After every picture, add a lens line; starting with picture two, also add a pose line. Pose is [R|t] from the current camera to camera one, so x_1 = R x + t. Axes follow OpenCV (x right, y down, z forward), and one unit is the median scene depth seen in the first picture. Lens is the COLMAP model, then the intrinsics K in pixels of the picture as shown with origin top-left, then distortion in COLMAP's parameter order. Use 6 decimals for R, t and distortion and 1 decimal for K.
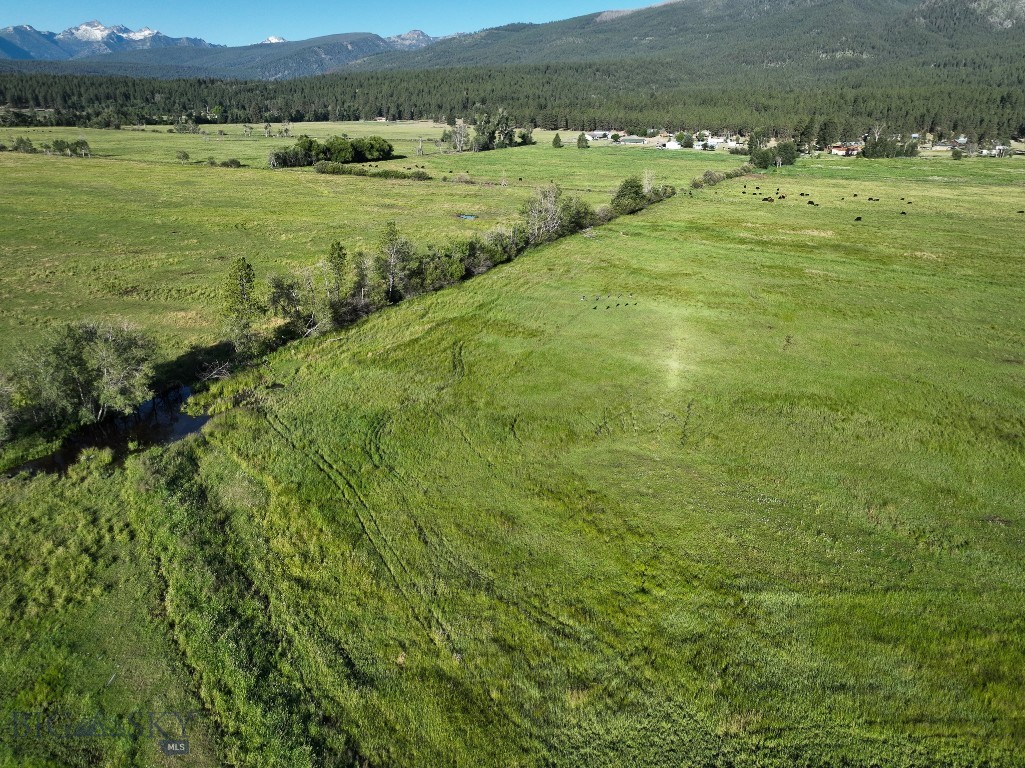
lens RADIAL K [[733.3, 0, 512.5], [0, 733.3, 384.0], [0, 0, 1]] dist [0.000176, 0.015863]
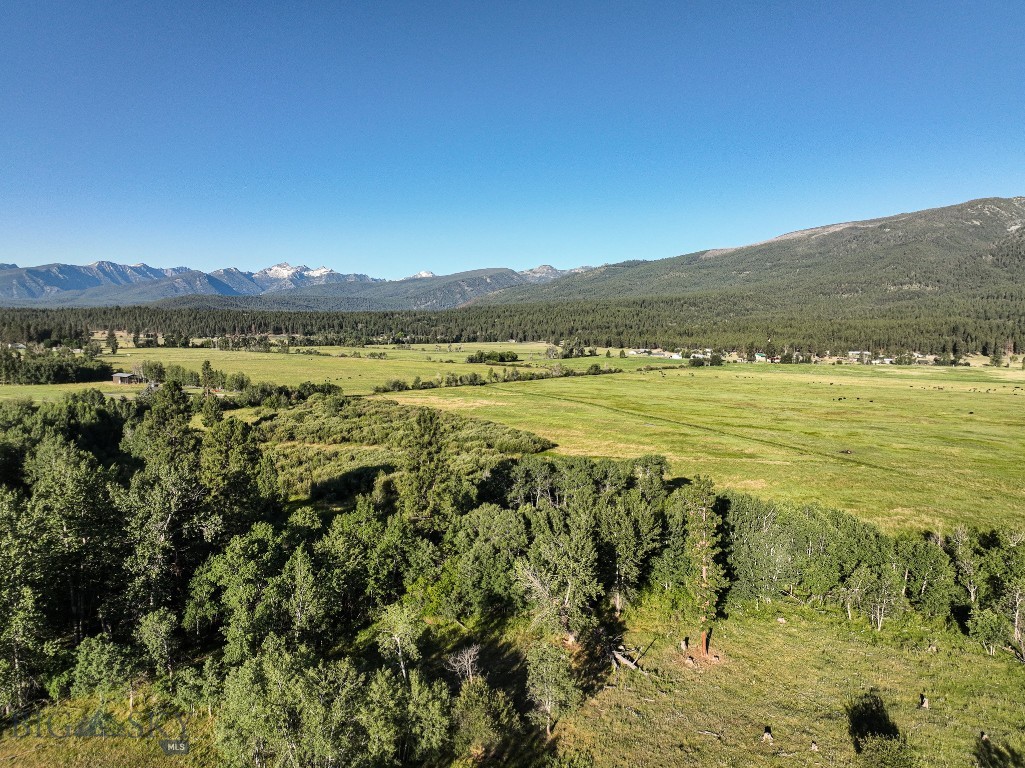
lens RADIAL K [[733.3, 0, 512.5], [0, 733.3, 384.0], [0, 0, 1]] dist [0.000176, 0.015863]
pose [[0.986400, 0.010700, -0.164014, 0.051404], [-0.056180, 0.959726, -0.275264, 0.102472], [0.154464, 0.280734, 0.947275, -0.297781]]
